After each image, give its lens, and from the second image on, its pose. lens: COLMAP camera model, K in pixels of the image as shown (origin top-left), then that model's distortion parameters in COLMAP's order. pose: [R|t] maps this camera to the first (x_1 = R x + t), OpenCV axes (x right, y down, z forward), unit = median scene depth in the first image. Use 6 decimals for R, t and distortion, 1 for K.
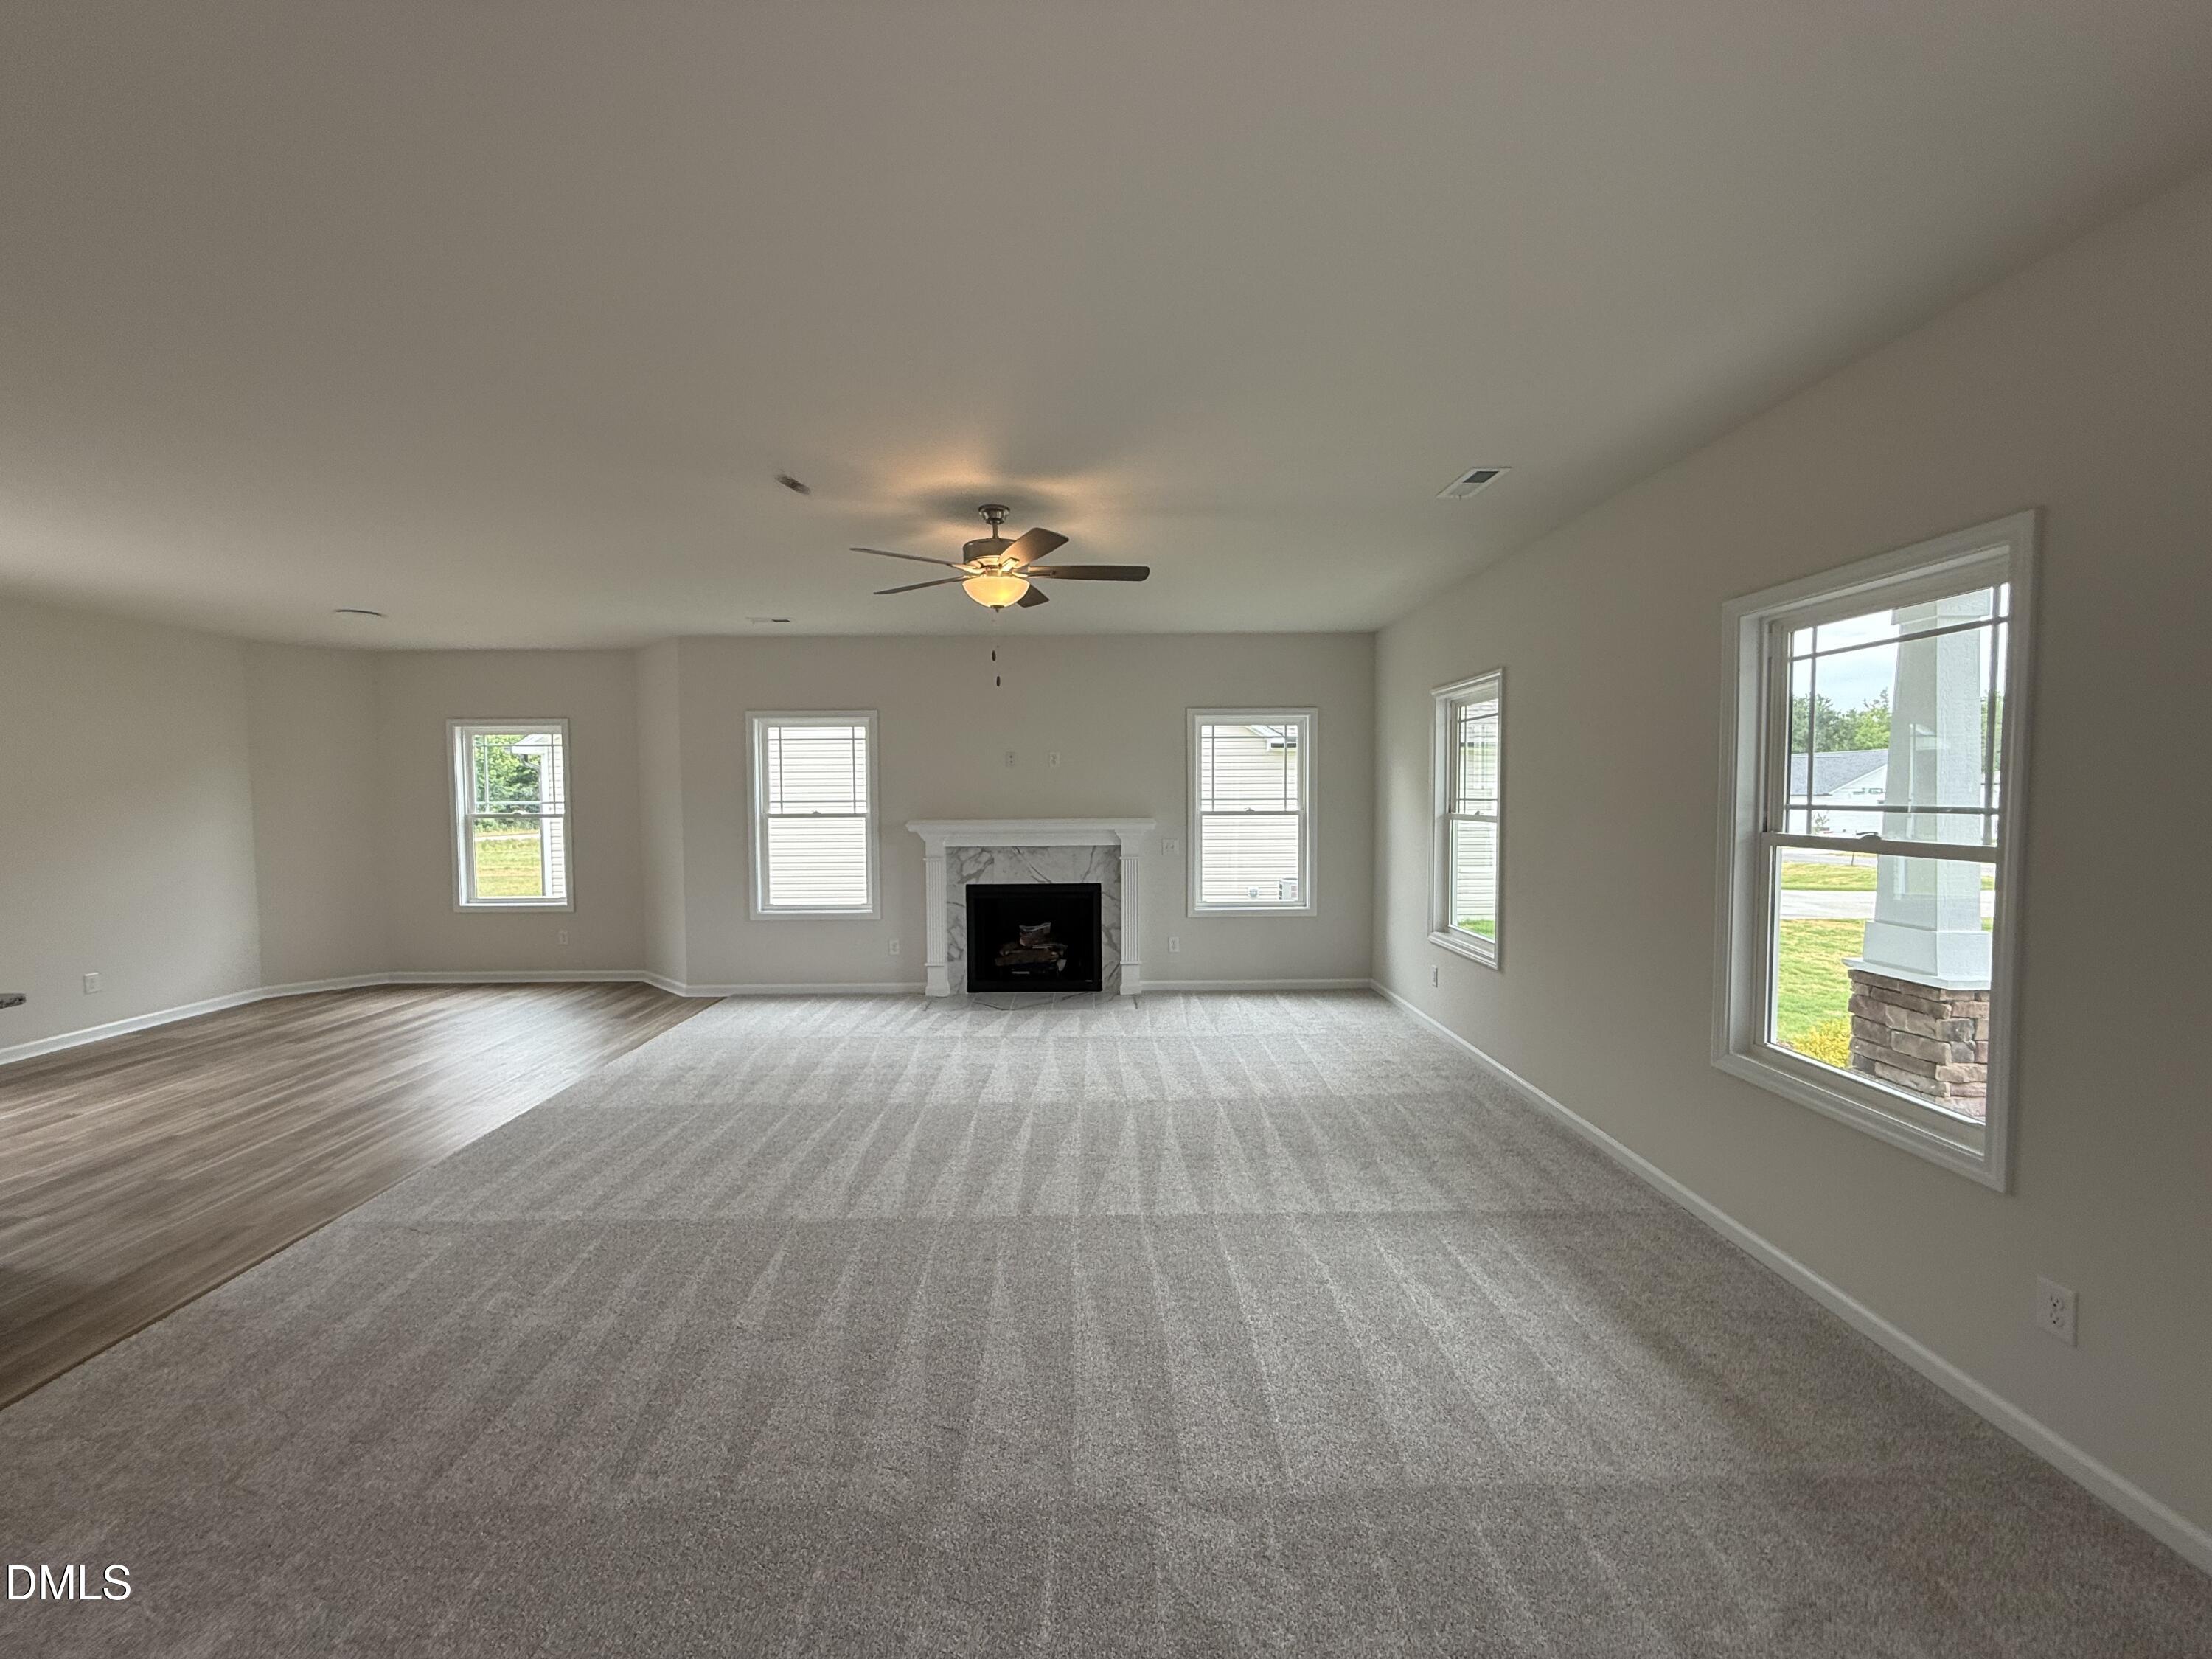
lens RADIAL K [[882.5, 0, 1098.6], [0, 882.5, 831.8], [0, 0, 1]] dist [0.001199, -0.000296]
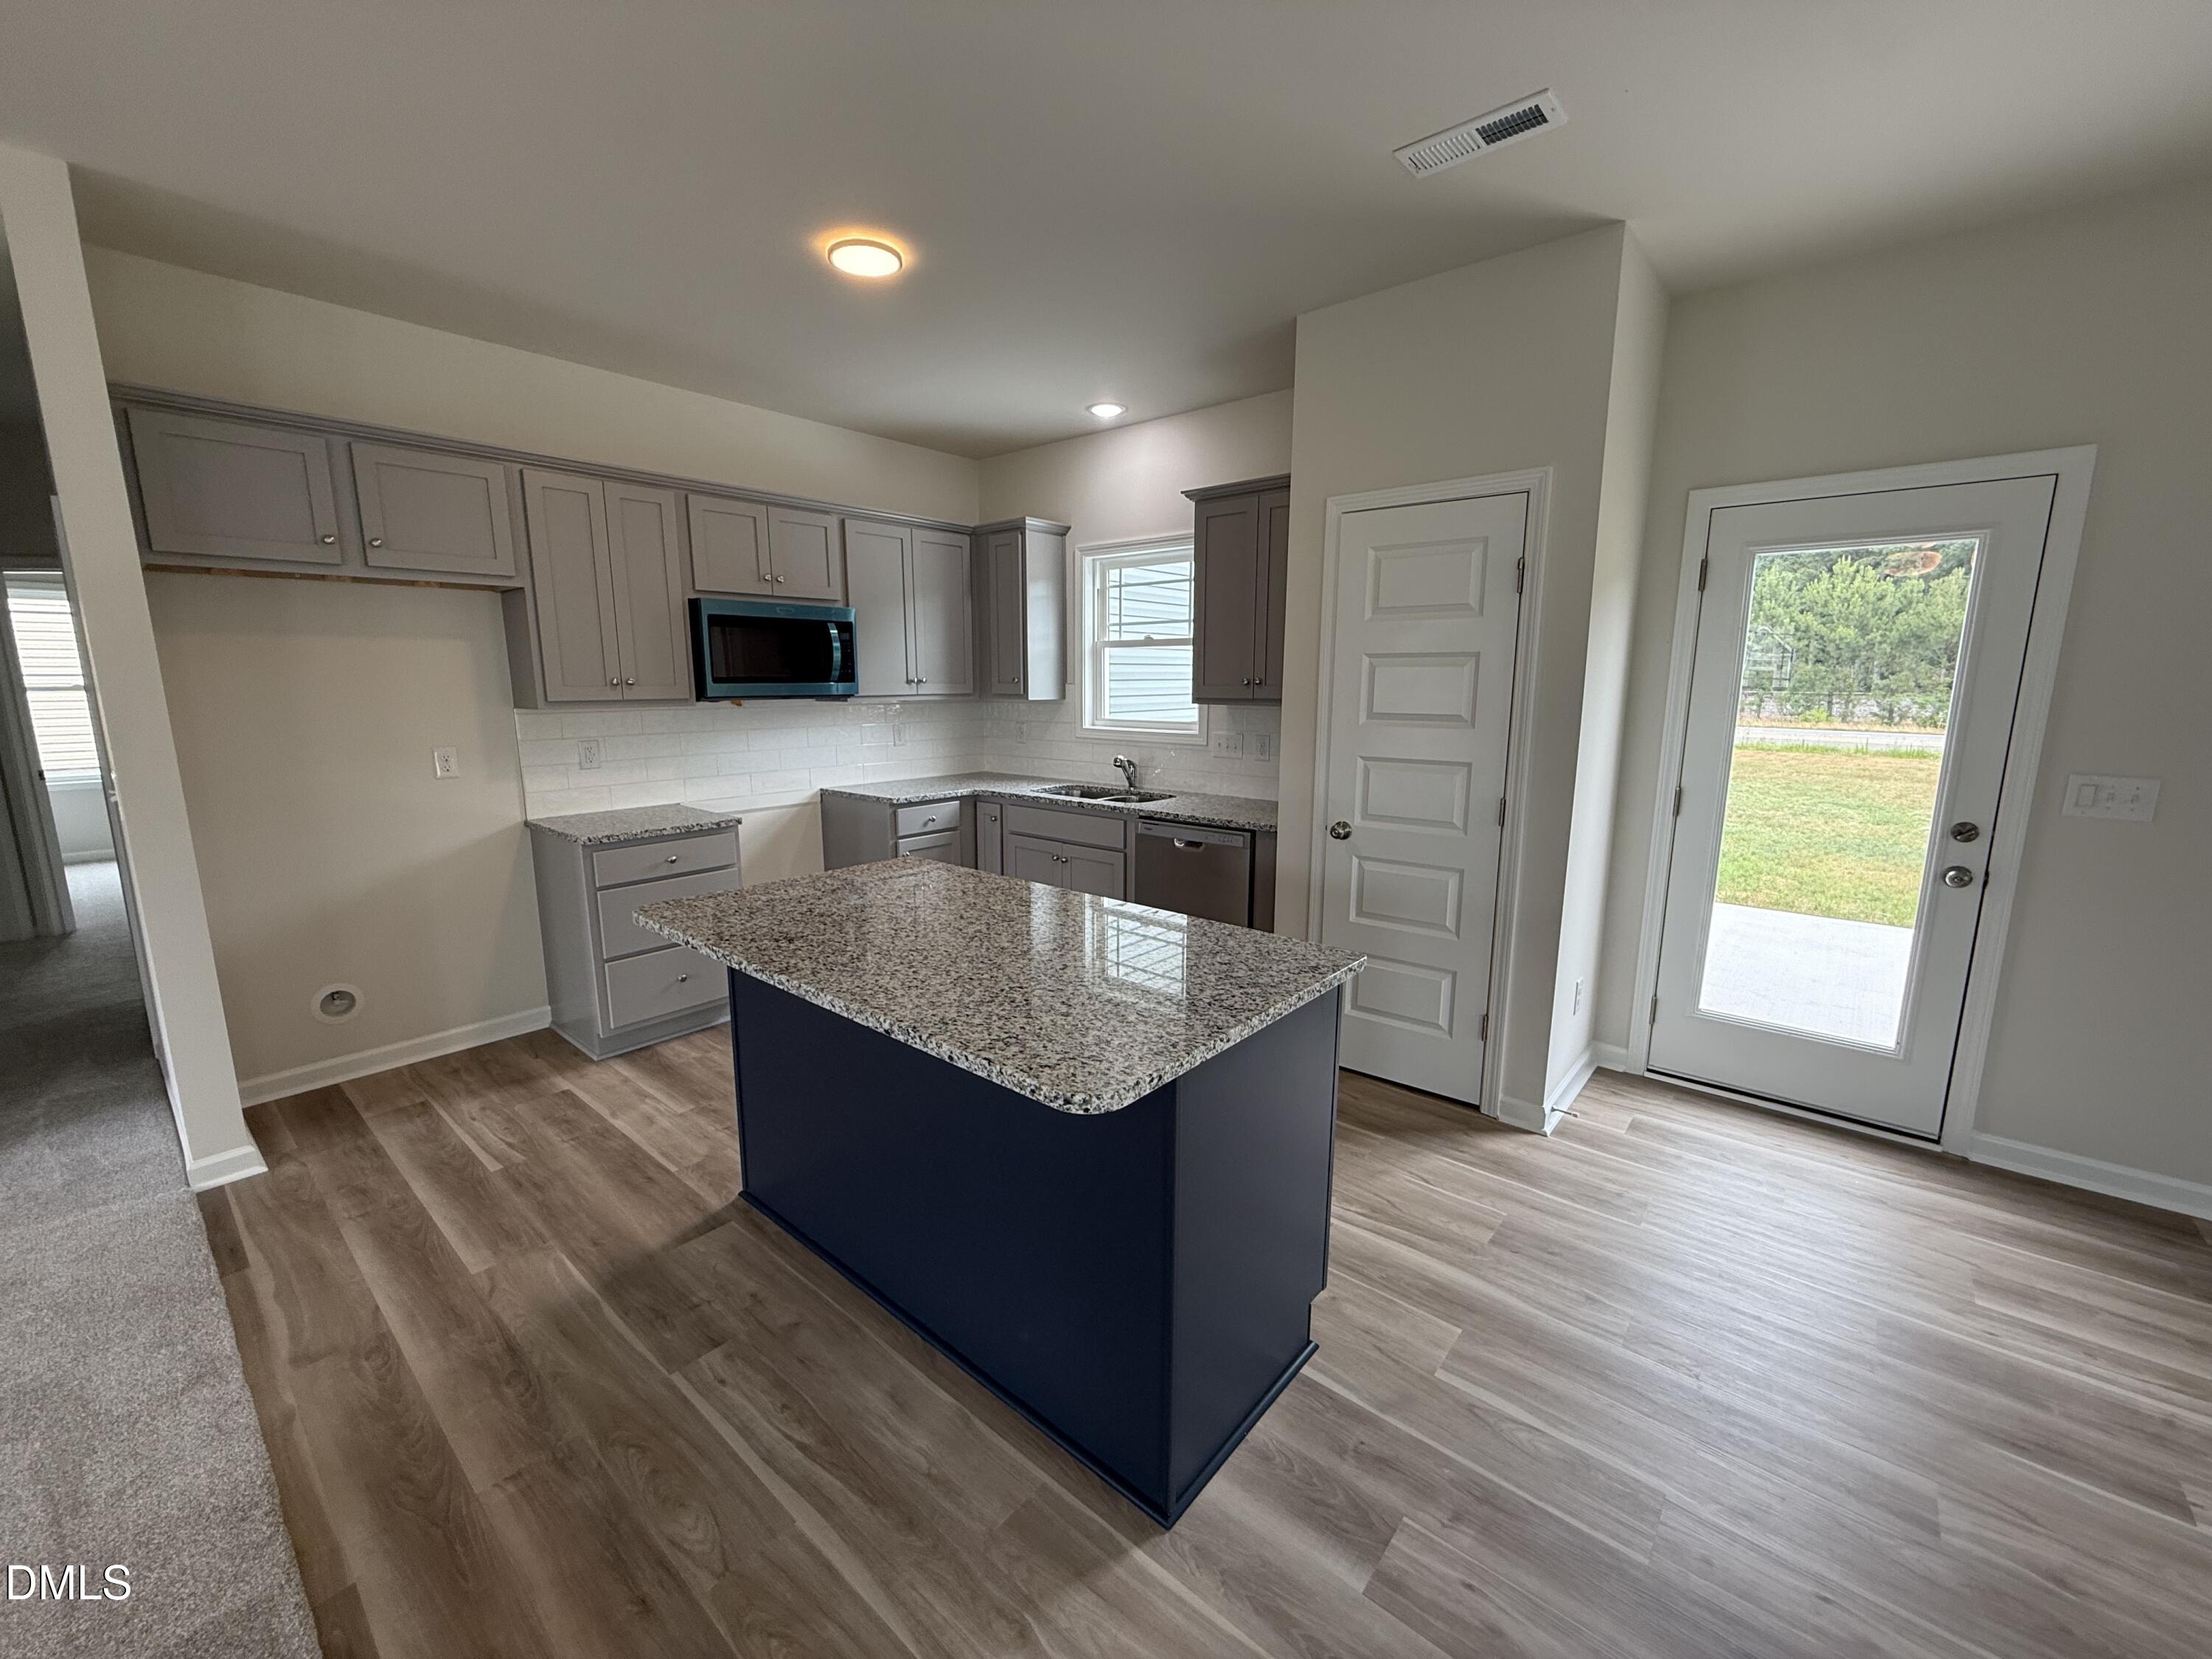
lens RADIAL K [[882.5, 0, 1096.9], [0, 882.5, 831.5], [0, 0, 1]] dist [0.001199, -0.000296]
pose [[-0.659444, 0.136689, -0.739222, -0.595151], [-0.030766, 0.977600, 0.208212, -0.017131], [0.751124, 0.160047, -0.640467, 0.810070]]
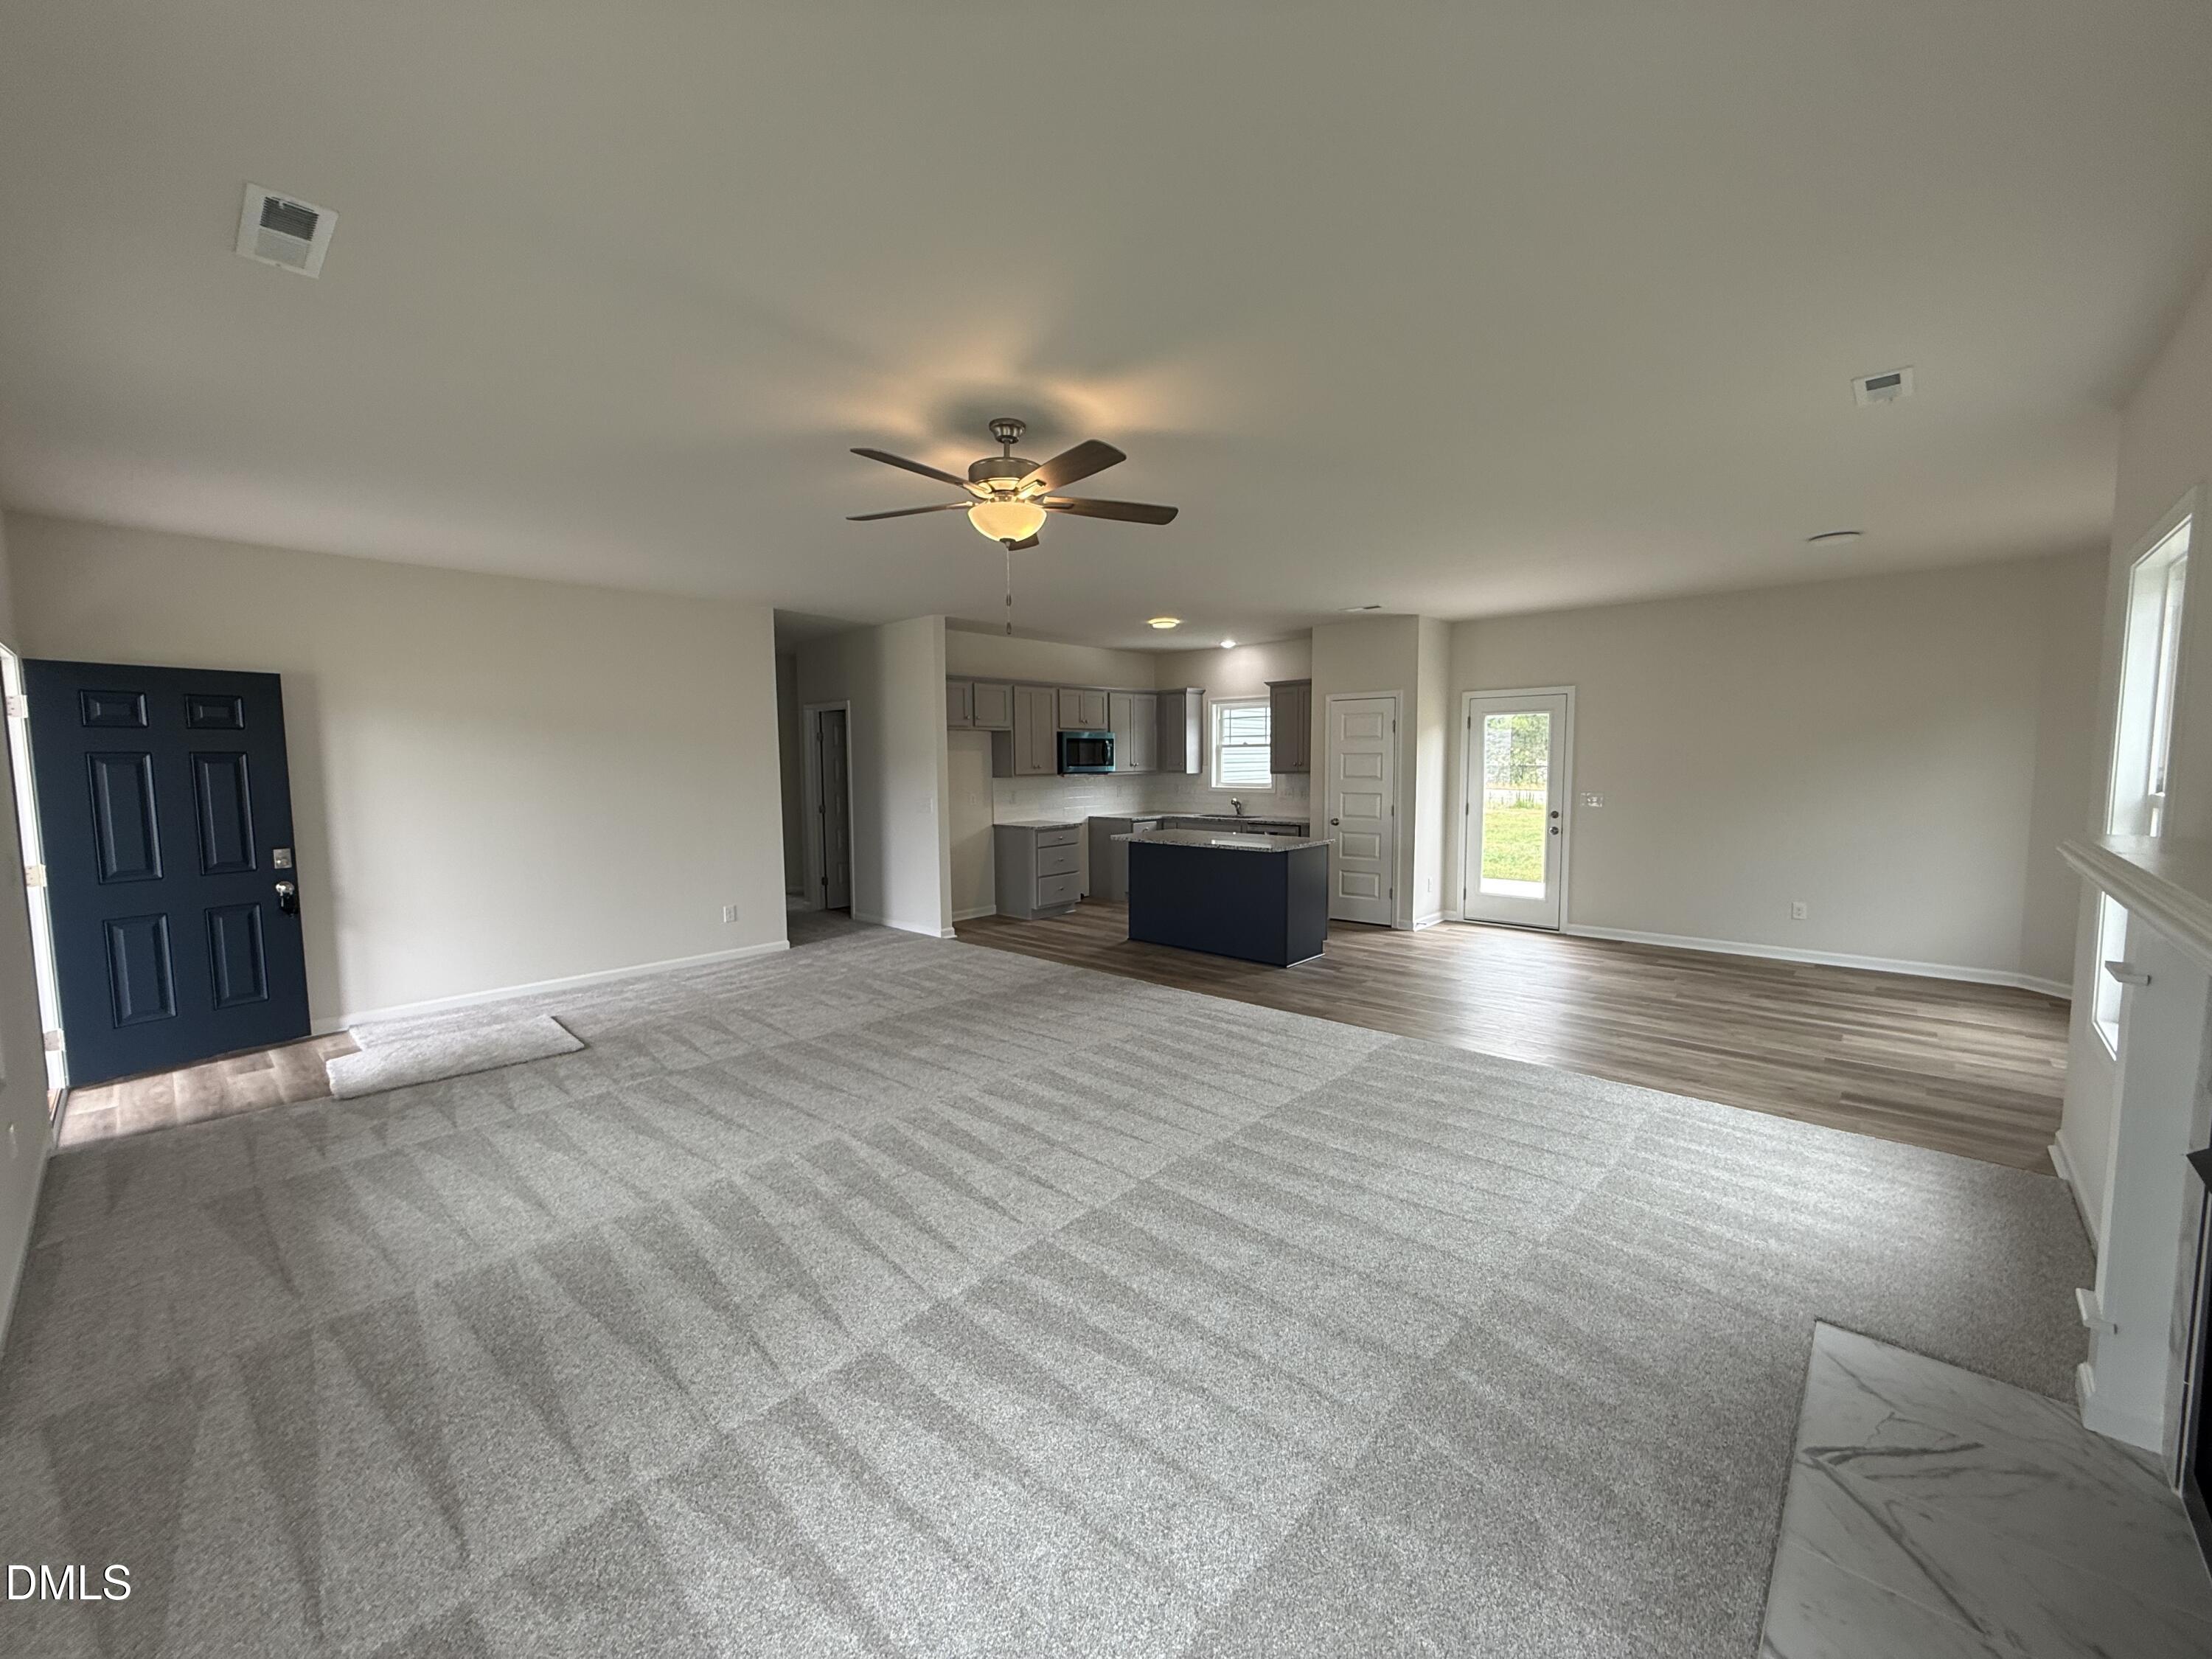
lens RADIAL K [[882.5, 0, 1097.6], [0, 882.5, 832.2], [0, 0, 1]] dist [0.001199, -0.000296]
pose [[-0.686365, 0.074350, -0.723447, 0.381924], [-0.020118, 0.992439, 0.121081, -0.063494], [0.726979, 0.097660, -0.679679, 1.373662]]
